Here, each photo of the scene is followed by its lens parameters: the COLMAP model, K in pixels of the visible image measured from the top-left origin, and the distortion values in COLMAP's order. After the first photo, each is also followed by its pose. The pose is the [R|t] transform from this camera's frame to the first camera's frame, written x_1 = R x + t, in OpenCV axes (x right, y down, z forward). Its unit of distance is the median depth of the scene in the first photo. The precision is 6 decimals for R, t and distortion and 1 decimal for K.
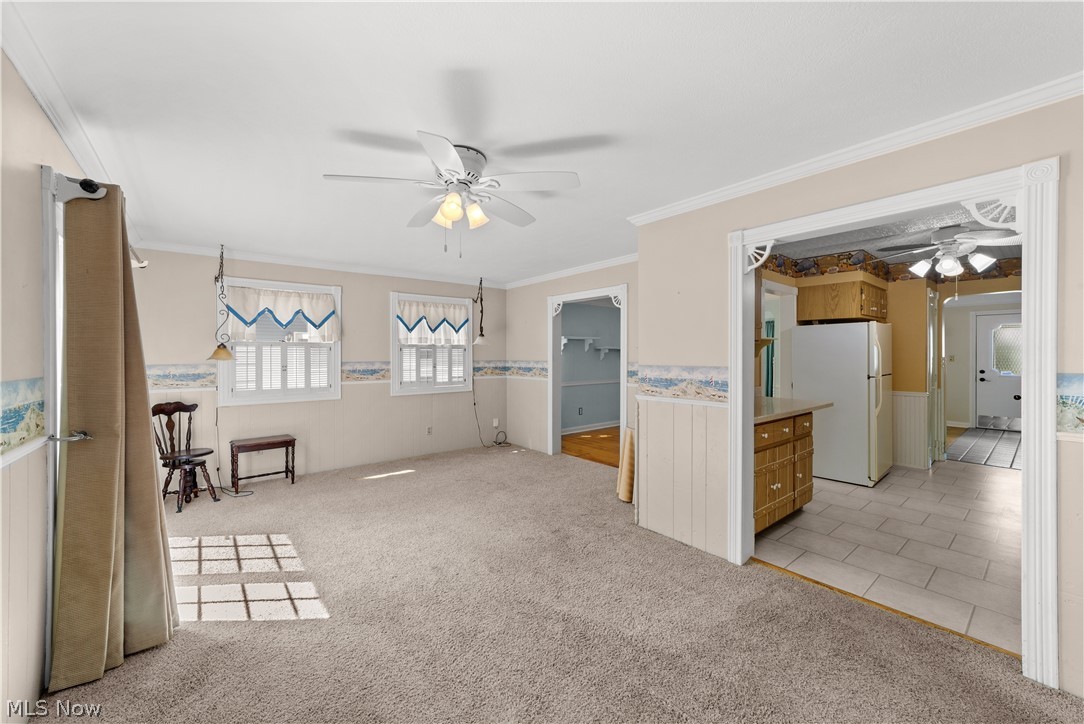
lens RADIAL K [[419.5, 0, 545.2], [0, 419.5, 355.4], [0, 0, 1]] dist [-0.000713, 0.000176]
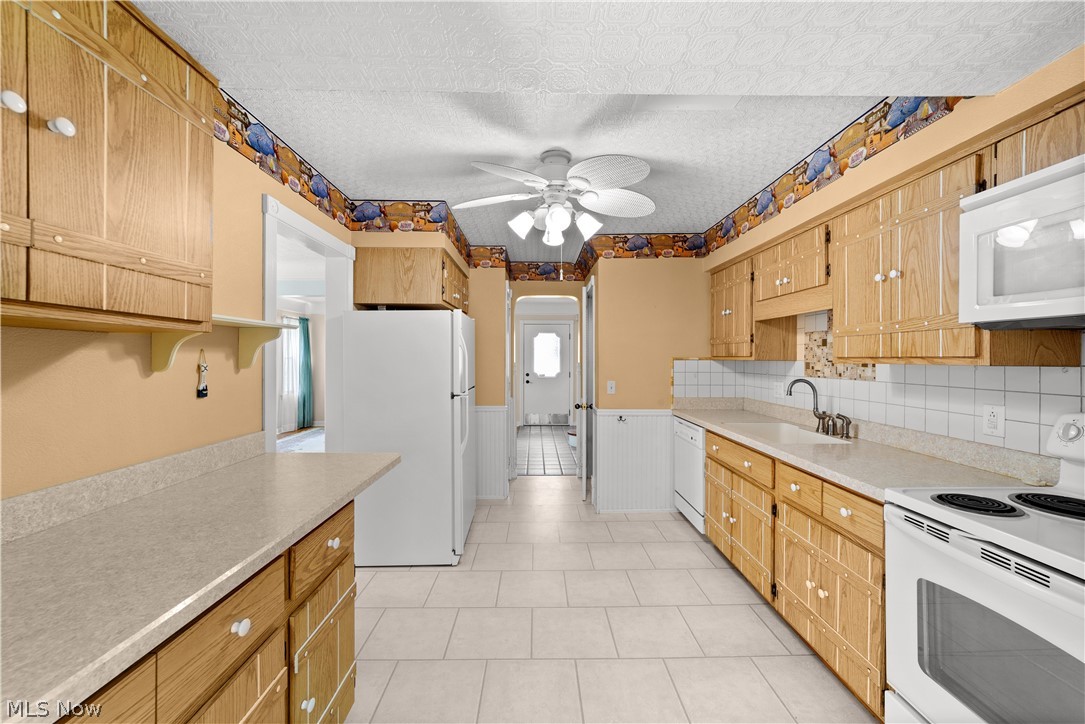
lens RADIAL K [[412.5, 0, 539.2], [0, 412.5, 360.2], [0, 0, 1]] dist [-0.008119, 0.000122]
pose [[0.629253, -0.000524, 0.777201, 0.323804], [-0.003515, 0.999988, 0.003520, -0.004770], [-0.777193, -0.004947, 0.629243, 0.444824]]
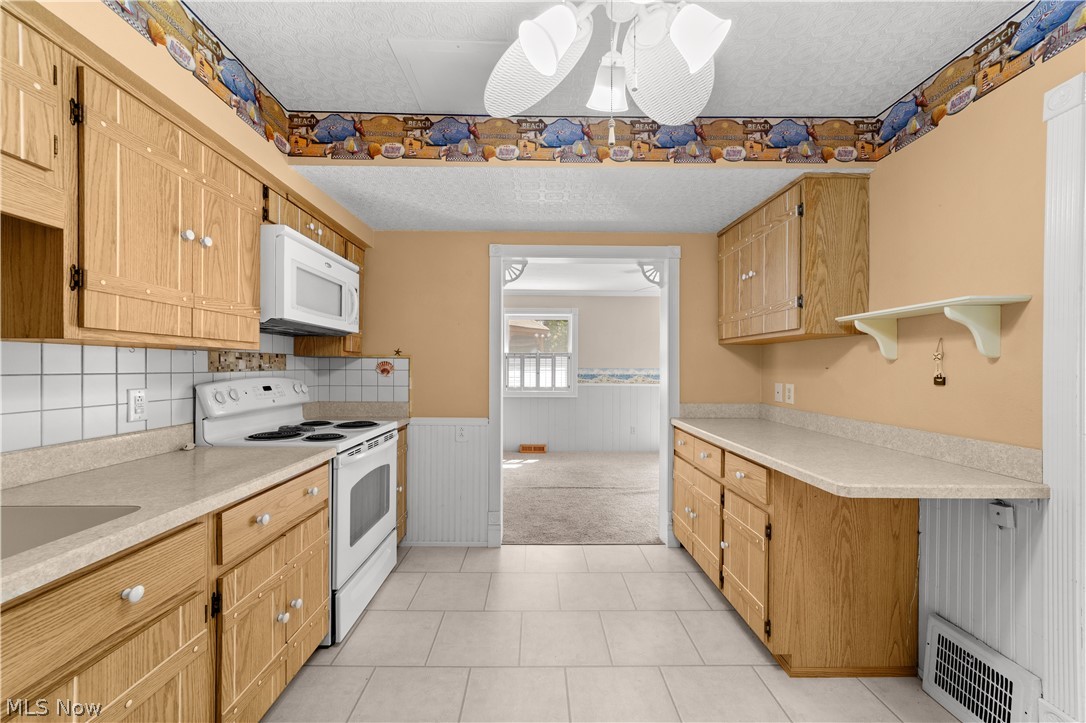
lens RADIAL K [[416.1, 0, 537.3], [0, 416.1, 368.8], [0, 0, 1]] dist [-0.000388, 0.000172]
pose [[-0.629139, 0.002308, -0.777290, 0.894292], [-0.002952, 0.999981, 0.005358, 0.013815], [0.777287, 0.005666, -0.629120, 0.827664]]
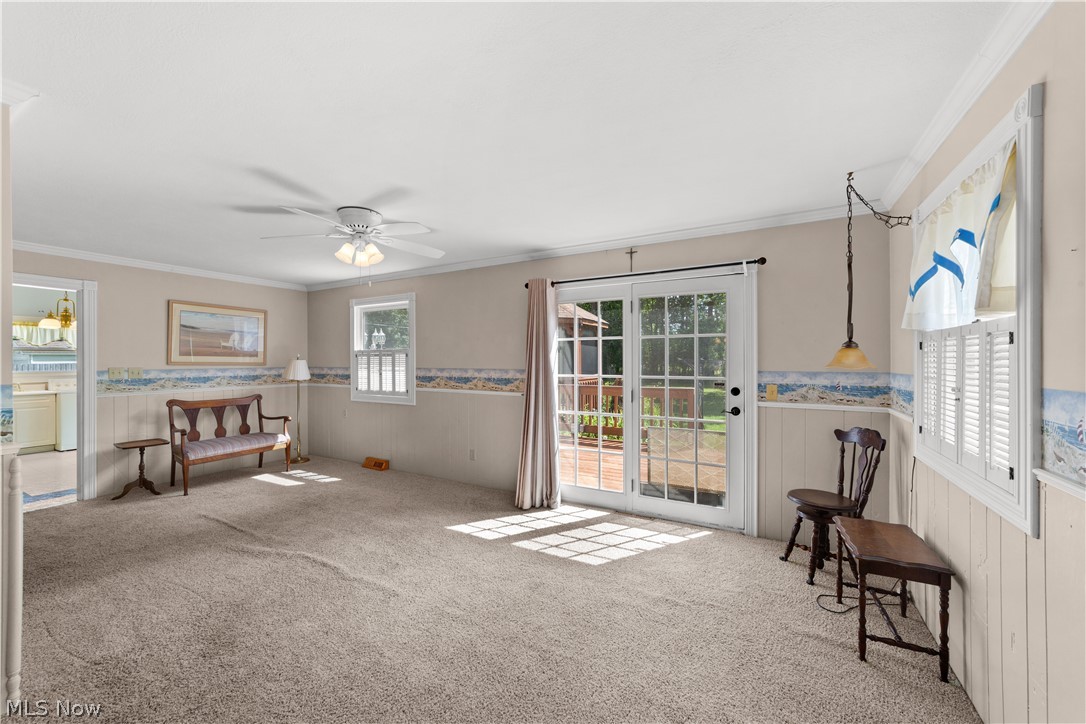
lens RADIAL K [[417.2, 0, 543.0], [0, 417.2, 362.0], [0, 0, 1]] dist [-0.001805, 0.000321]
pose [[-0.934185, 0.006647, -0.356727, -0.136012], [0.004236, 0.999963, 0.007539, -0.003418], [0.356763, 0.005532, -0.934178, 1.183583]]
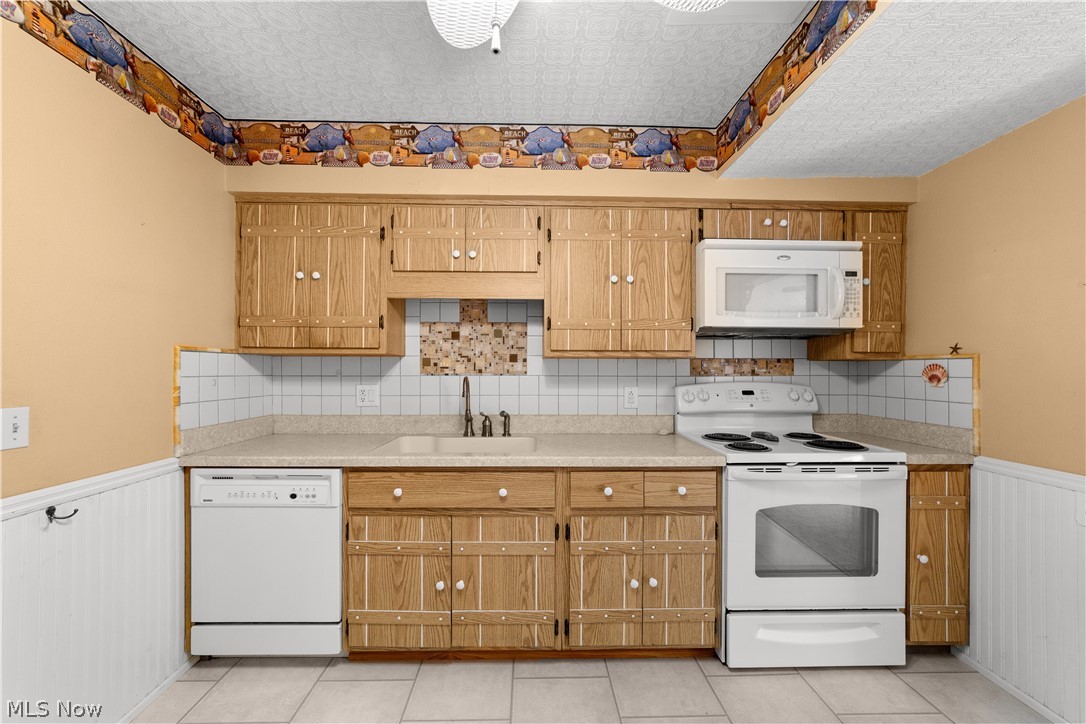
lens RADIAL K [[420.2, 0, 537.7], [0, 420.2, 368.9], [0, 0, 1]] dist [-0.012096, 0.000134]
pose [[-0.784655, 0.001628, 0.619931, 0.610218], [-0.001141, 0.999991, -0.004071, 0.013899], [-0.619932, -0.003902, -0.784646, 0.830660]]
